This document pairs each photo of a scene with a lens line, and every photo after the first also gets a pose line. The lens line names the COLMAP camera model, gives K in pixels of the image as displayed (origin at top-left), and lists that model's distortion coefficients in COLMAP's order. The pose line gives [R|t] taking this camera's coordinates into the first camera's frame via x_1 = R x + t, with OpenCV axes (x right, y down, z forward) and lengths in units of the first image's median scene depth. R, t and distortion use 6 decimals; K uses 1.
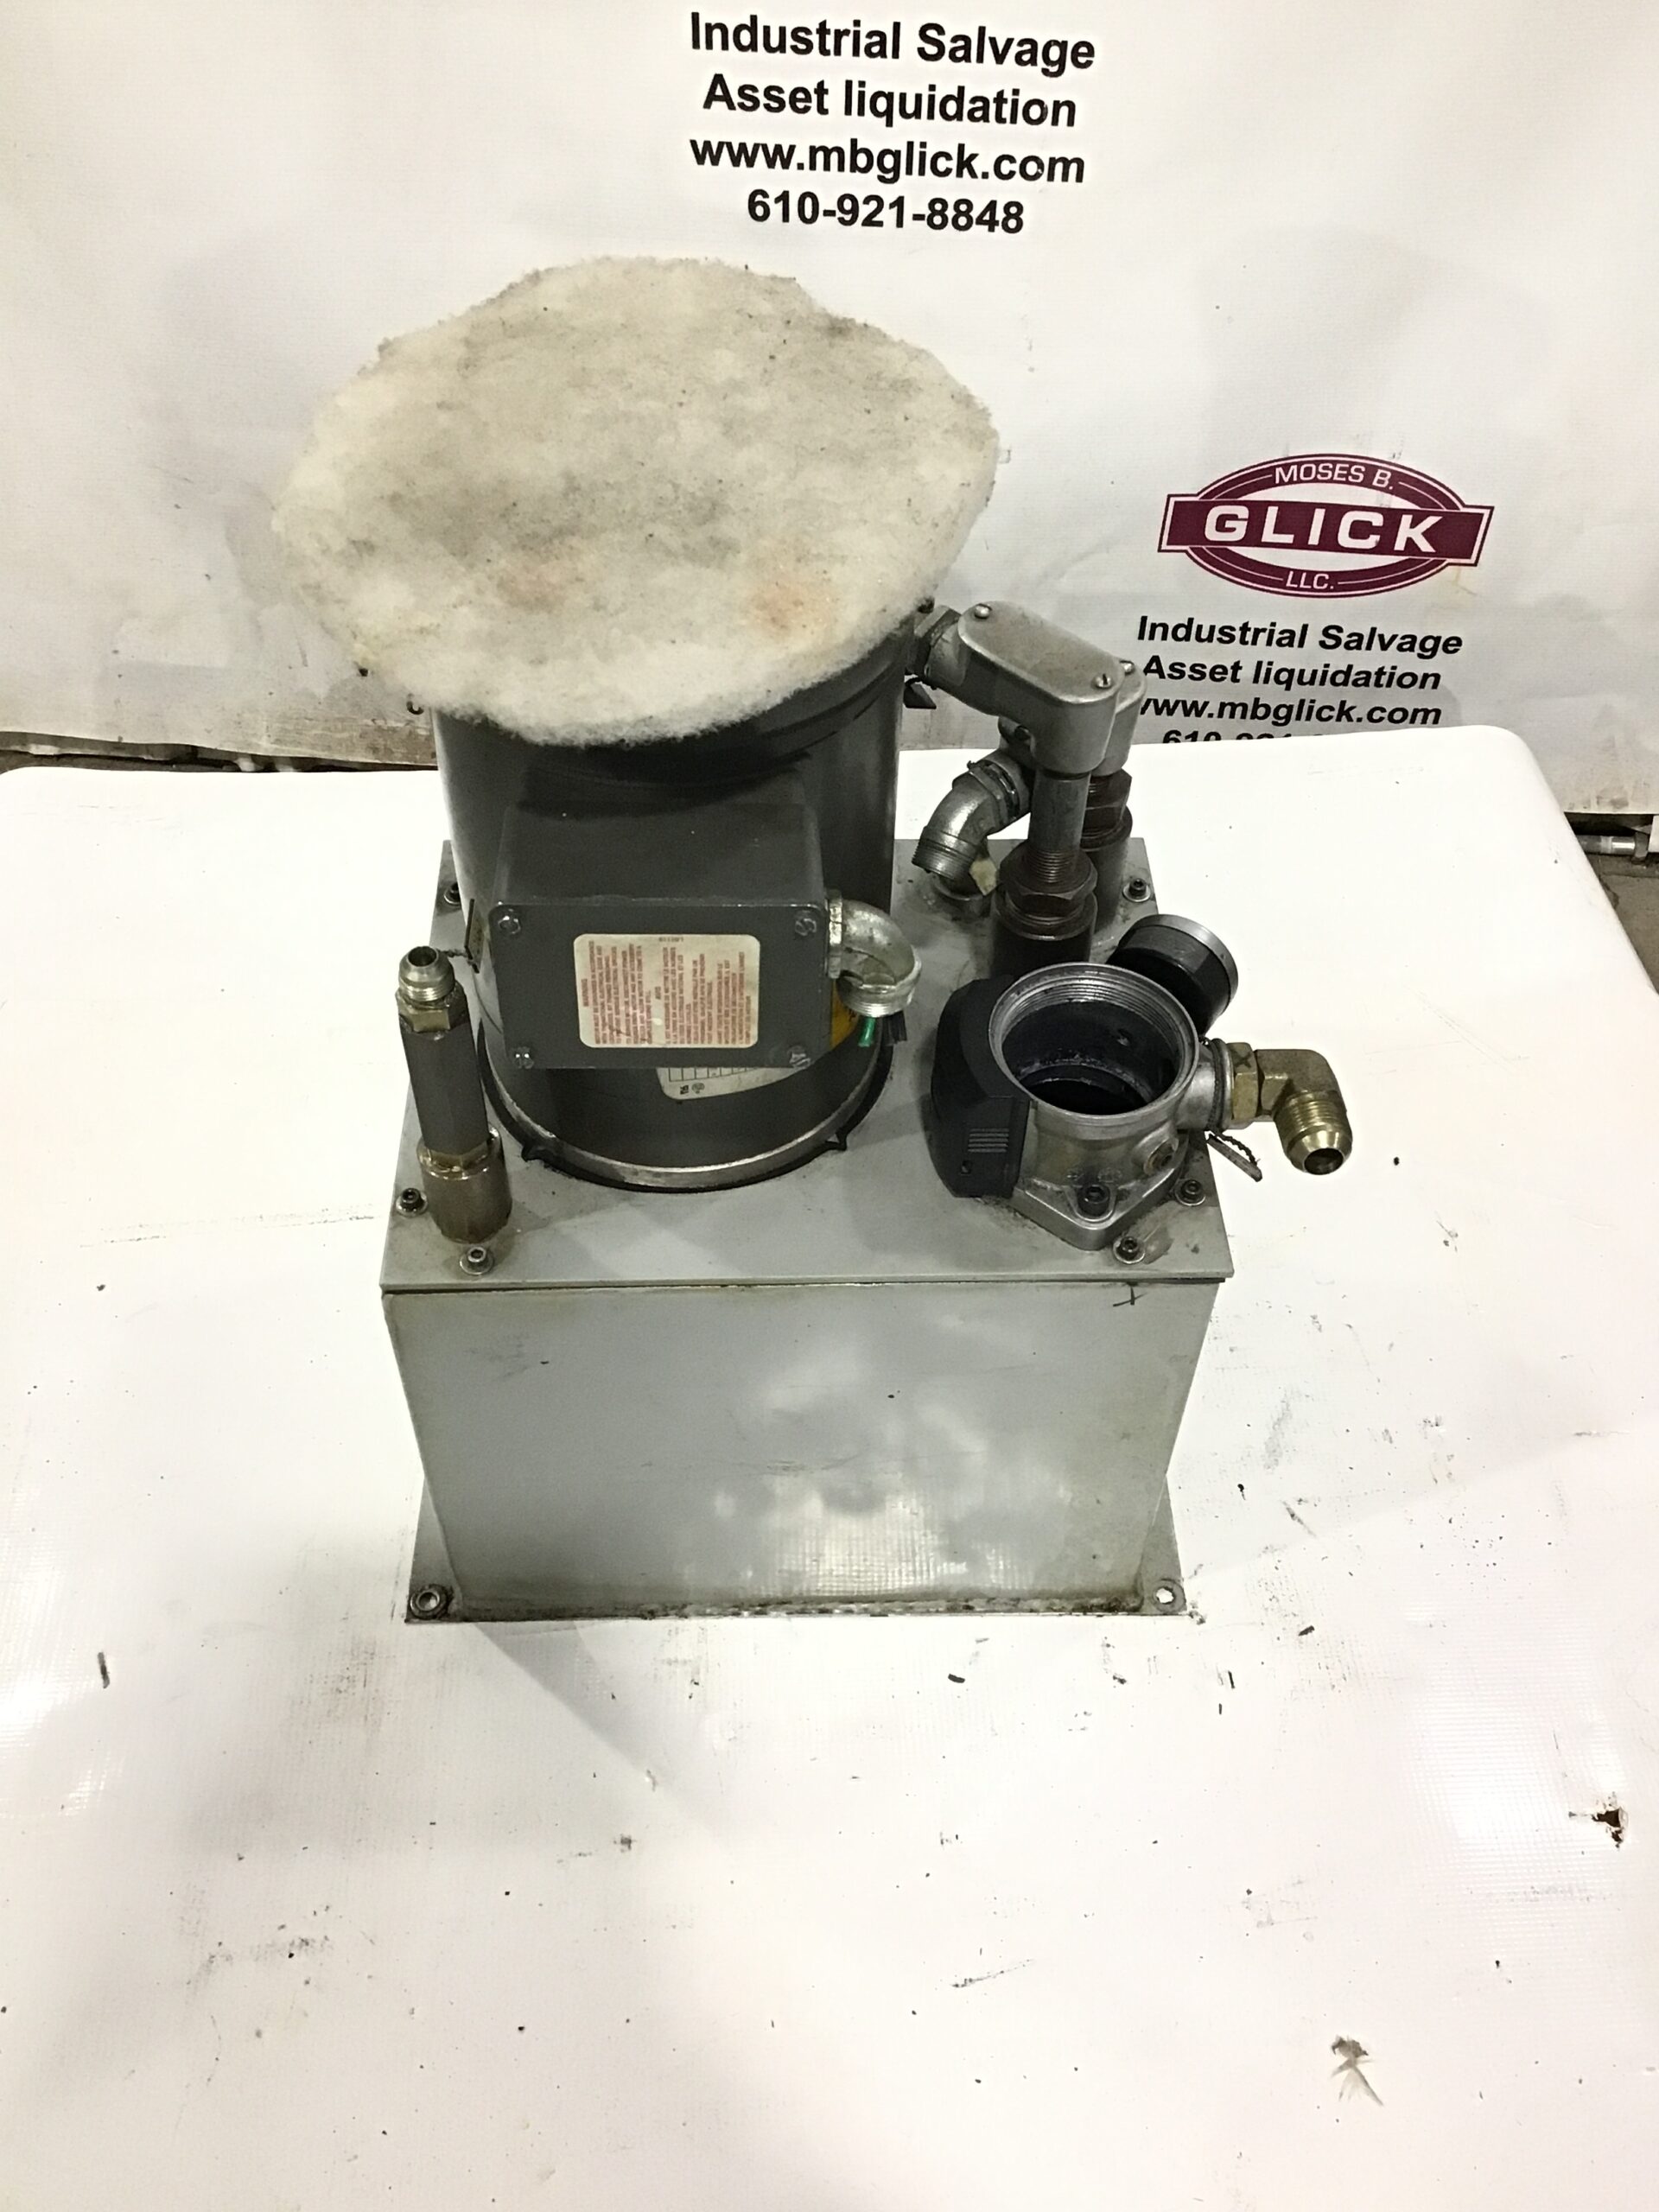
lens RADIAL K [[2008.2, 0, 829.1], [0, 2008.2, 1068.9], [0, 0, 1]] dist [0.166205, -0.366754]
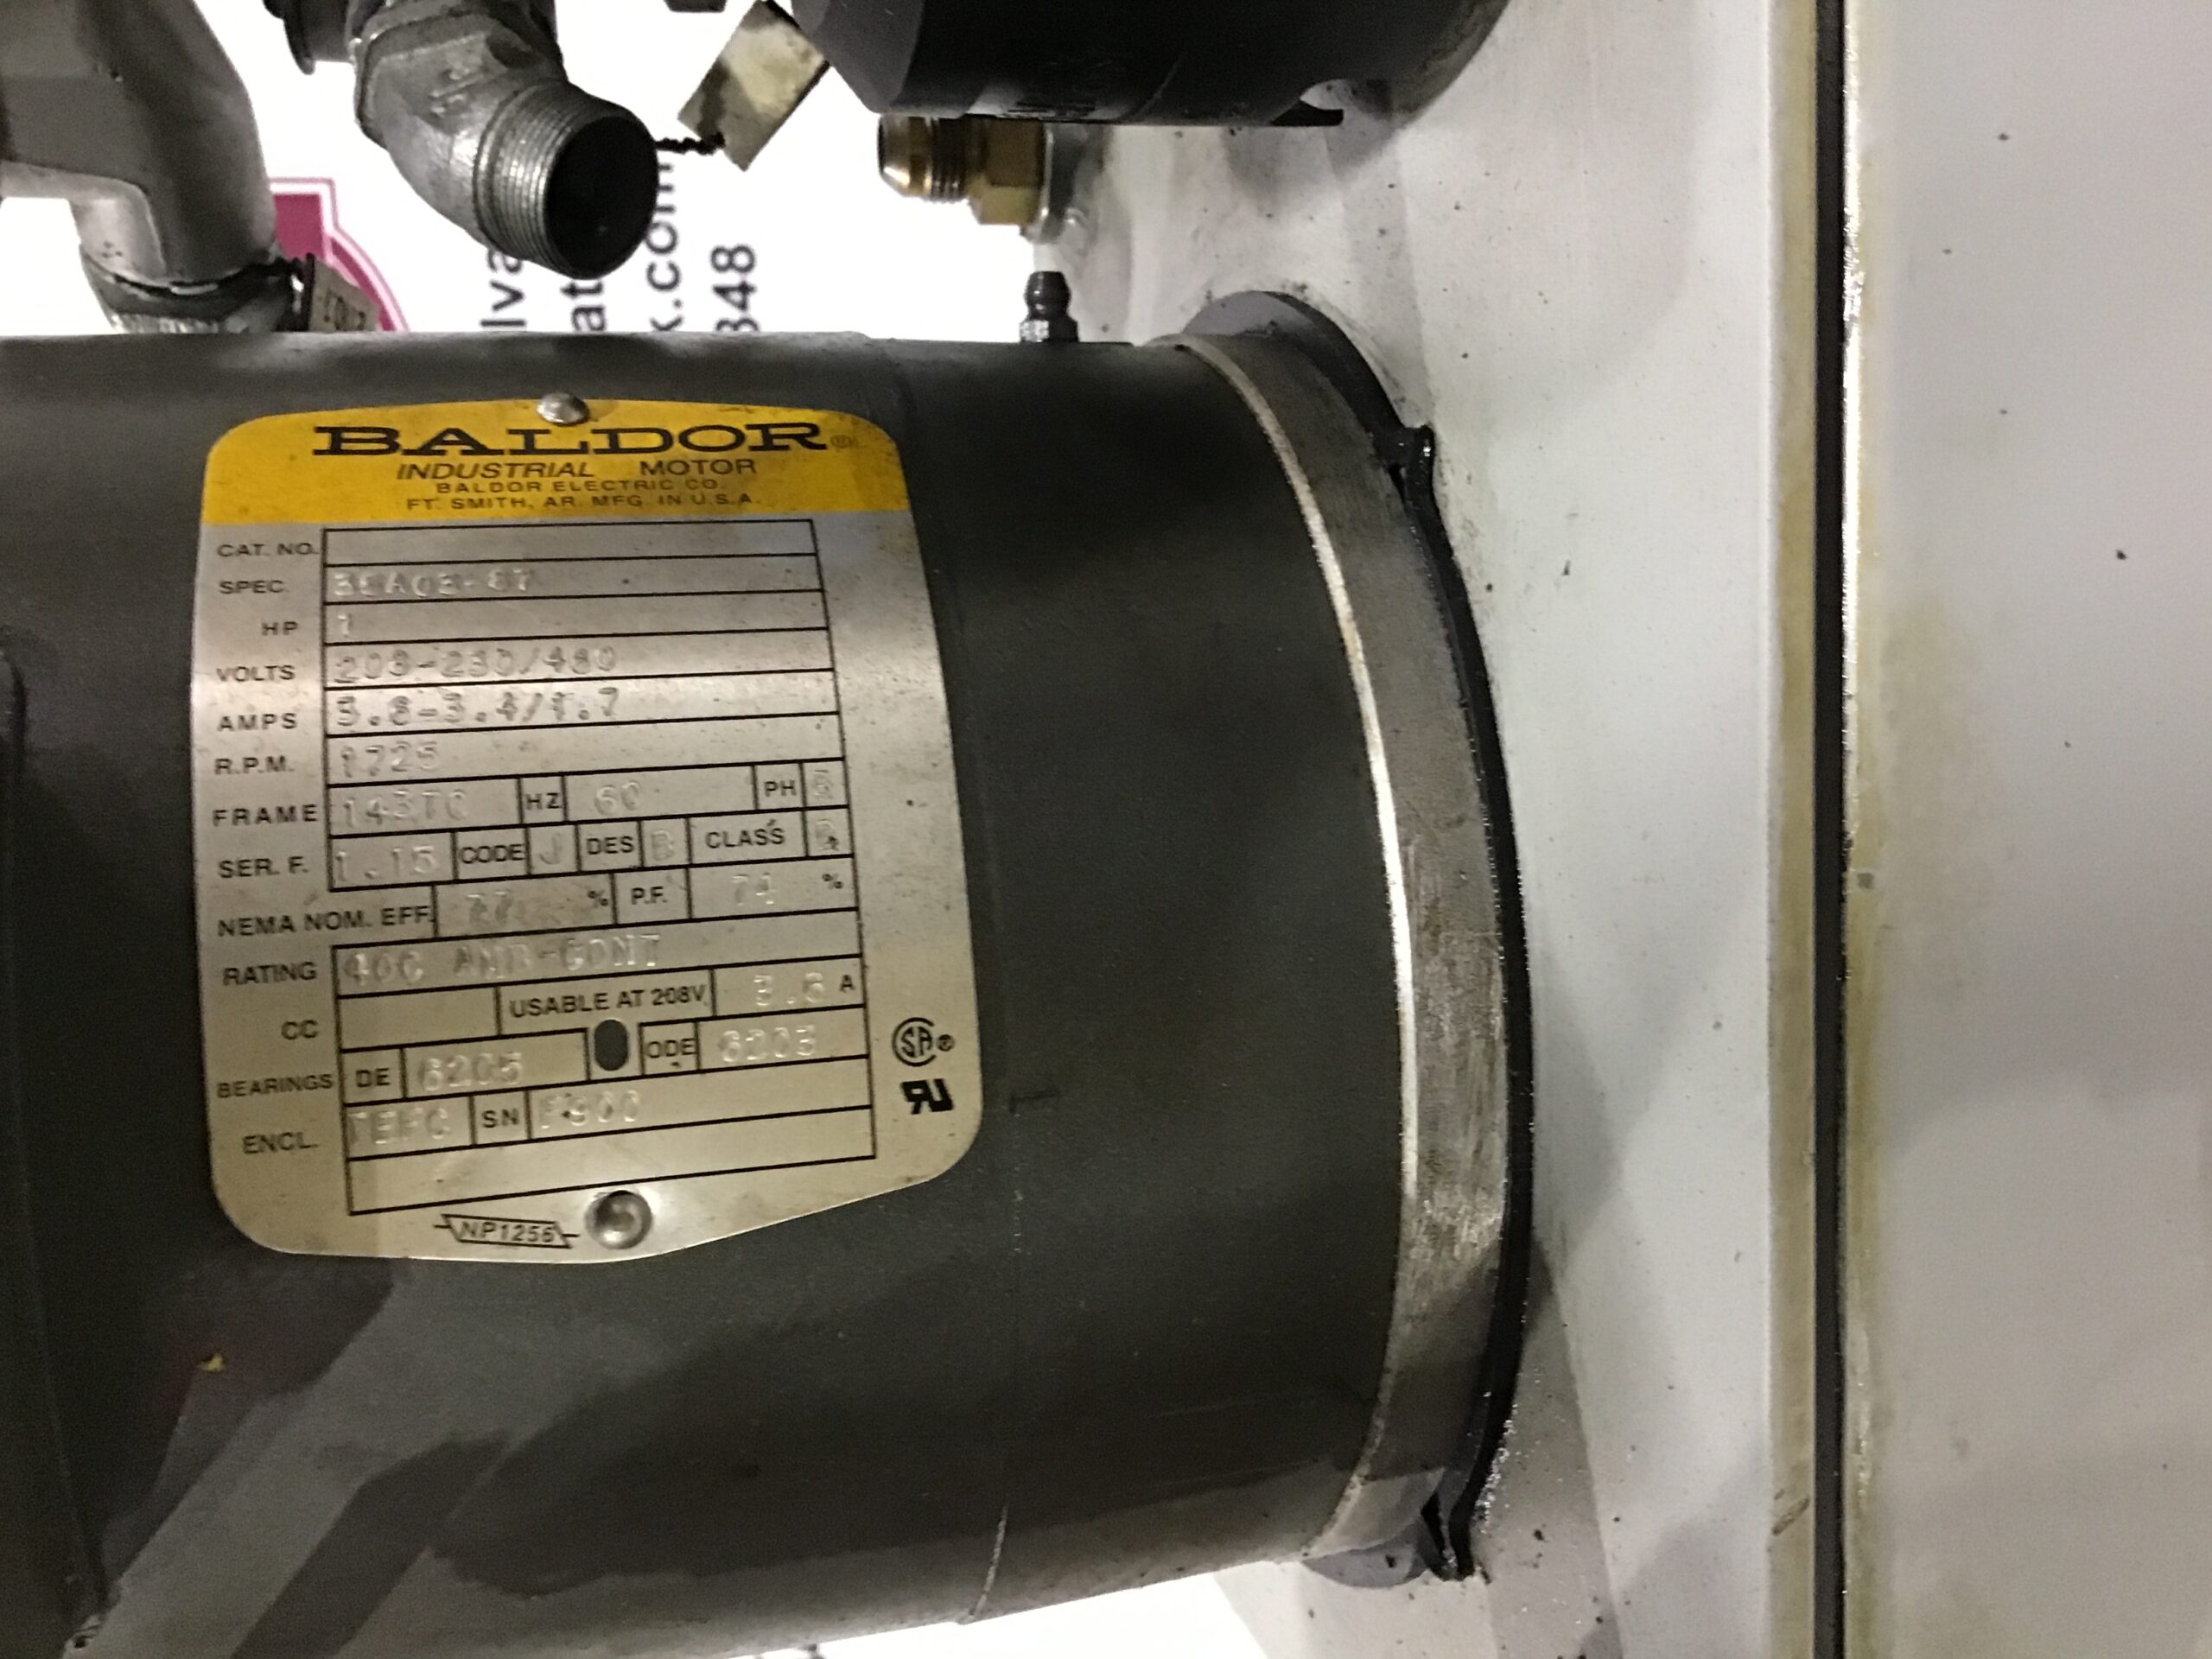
lens RADIAL K [[2008.2, 0, 1103.3], [0, 2008.2, 797.8], [0, 0, 1]] dist [0.166205, -0.366754]
pose [[-0.051041, -0.987909, -0.146393, 0.001100], [0.833879, 0.038508, -0.550603, 0.129165], [0.549583, -0.150177, 0.821831, 0.621841]]
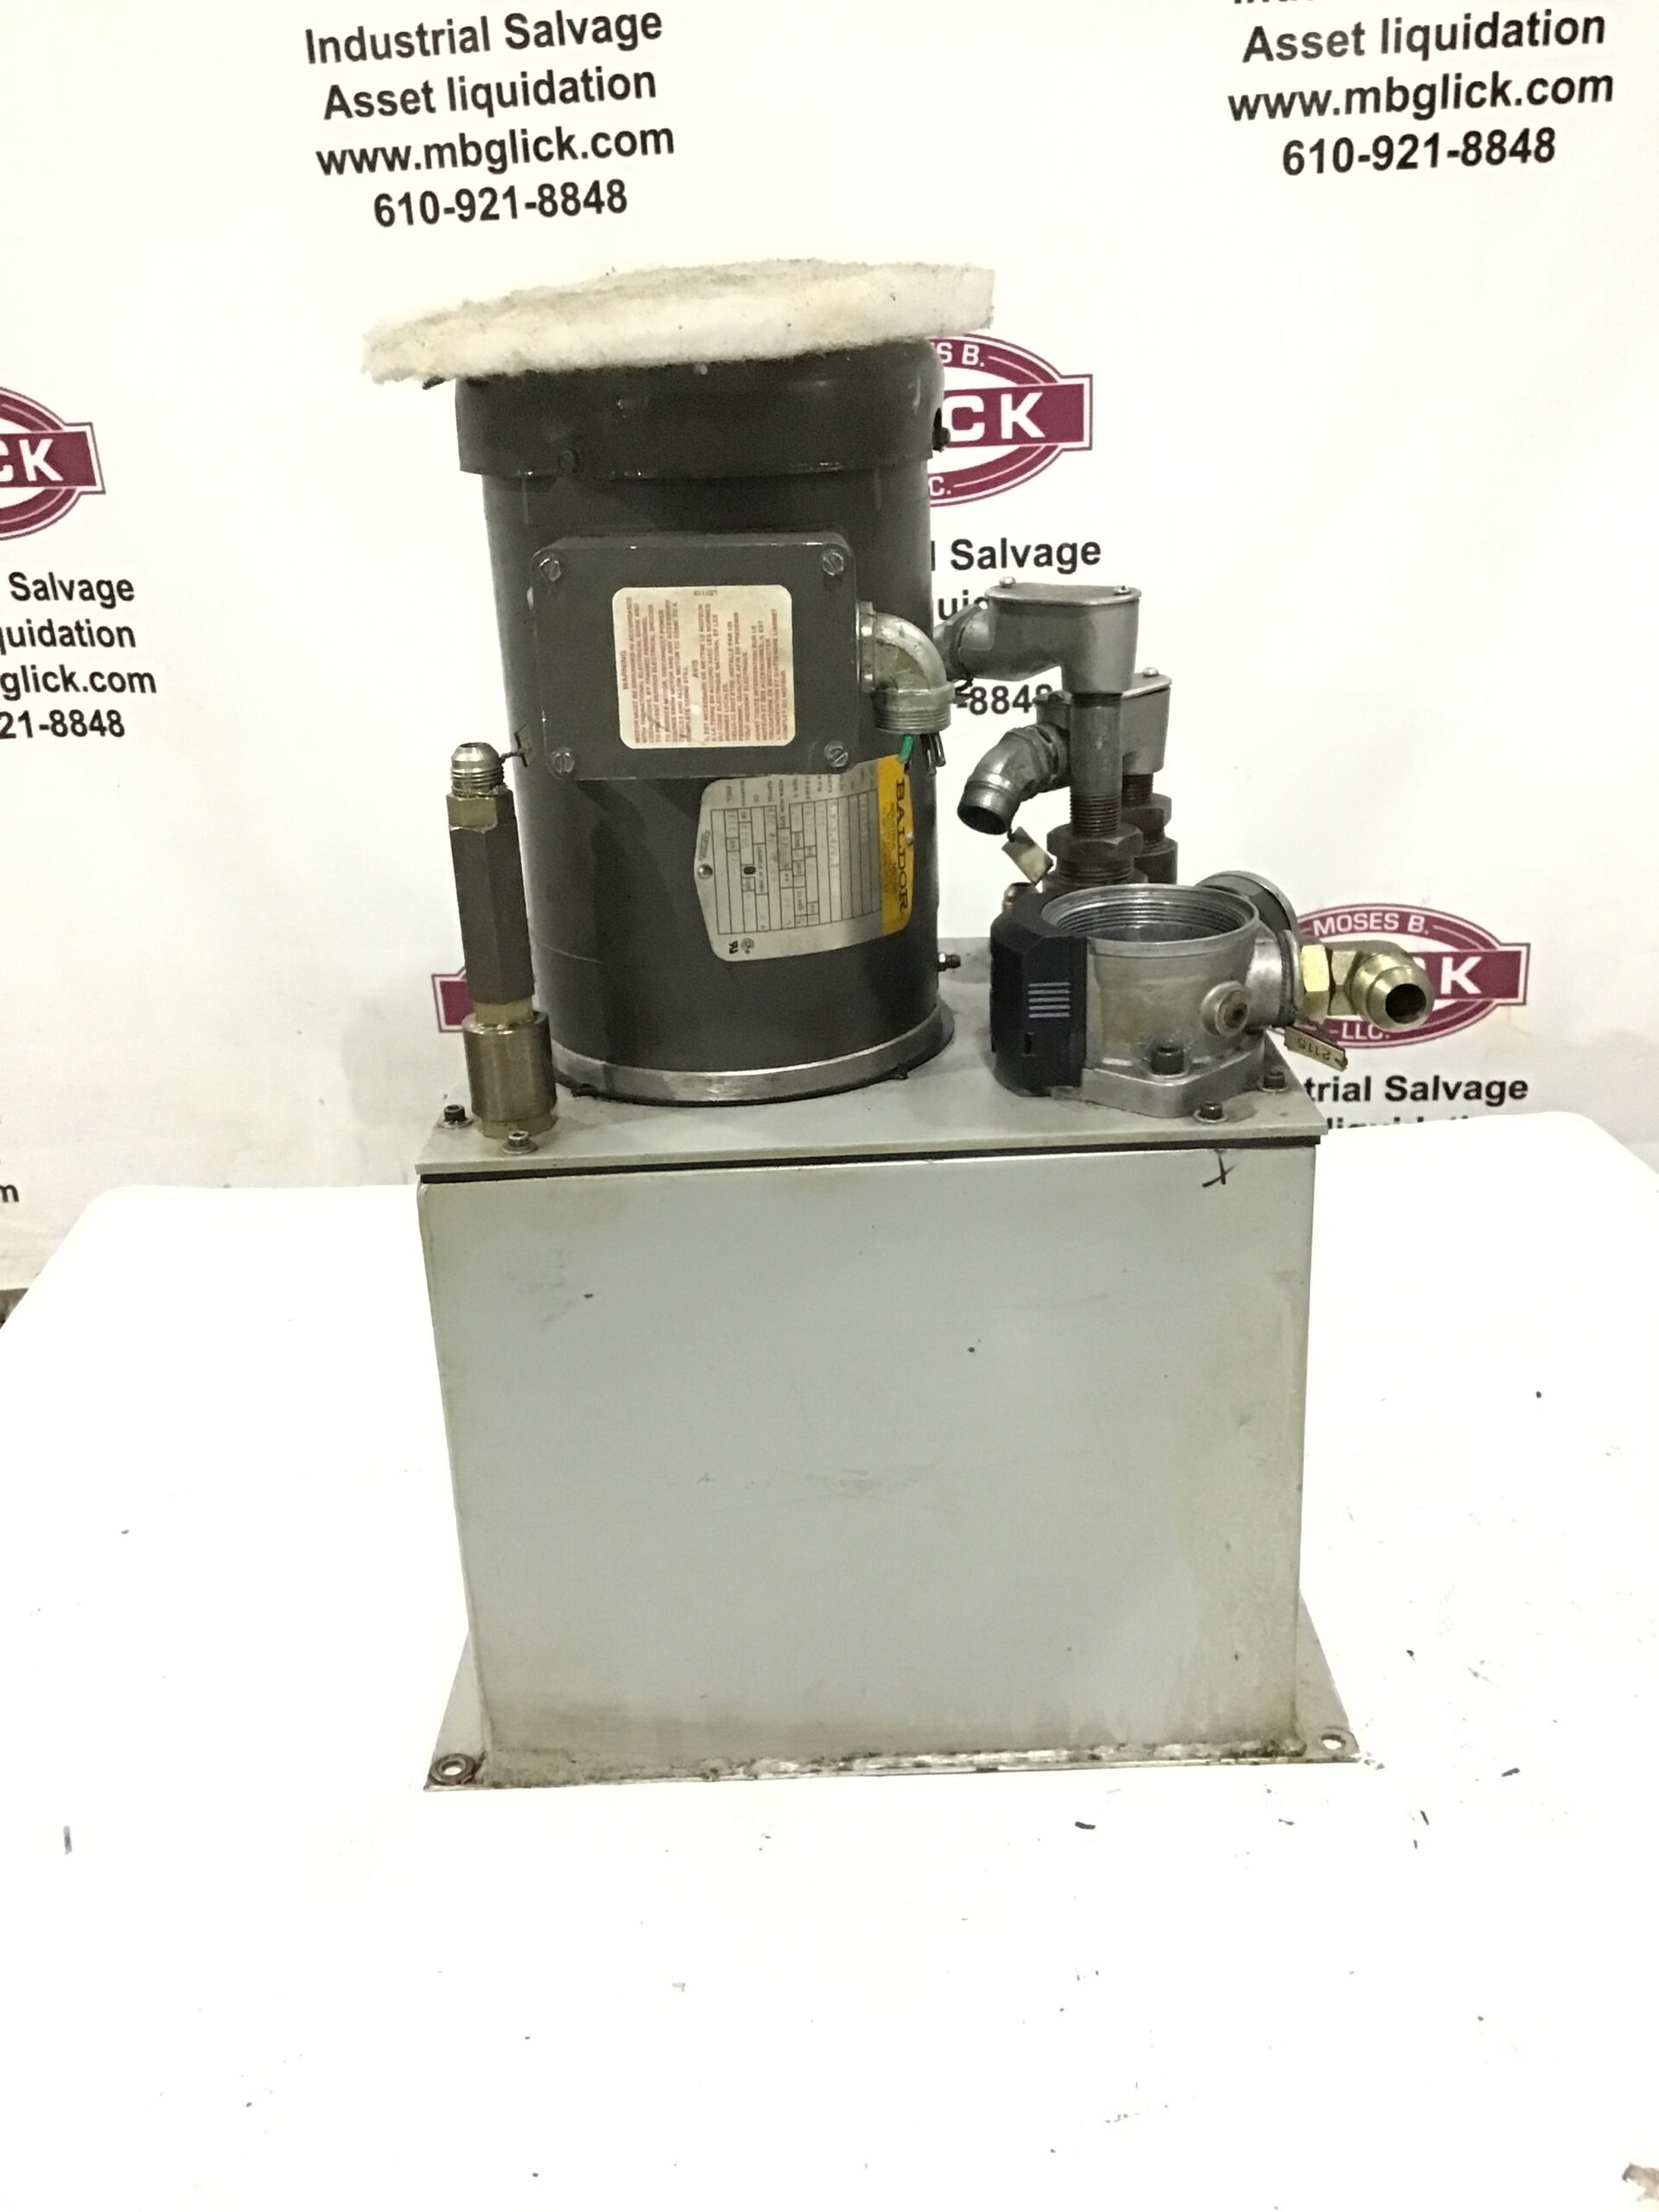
lens RADIAL K [[2008.2, 0, 829.1], [0, 2008.2, 1068.9], [0, 0, 1]] dist [0.166205, -0.366754]
pose [[0.997727, -0.051691, -0.043233, 0.010951], [0.025339, 0.882257, -0.470086, 0.405488], [0.062441, 0.467922, 0.881561, 0.124906]]
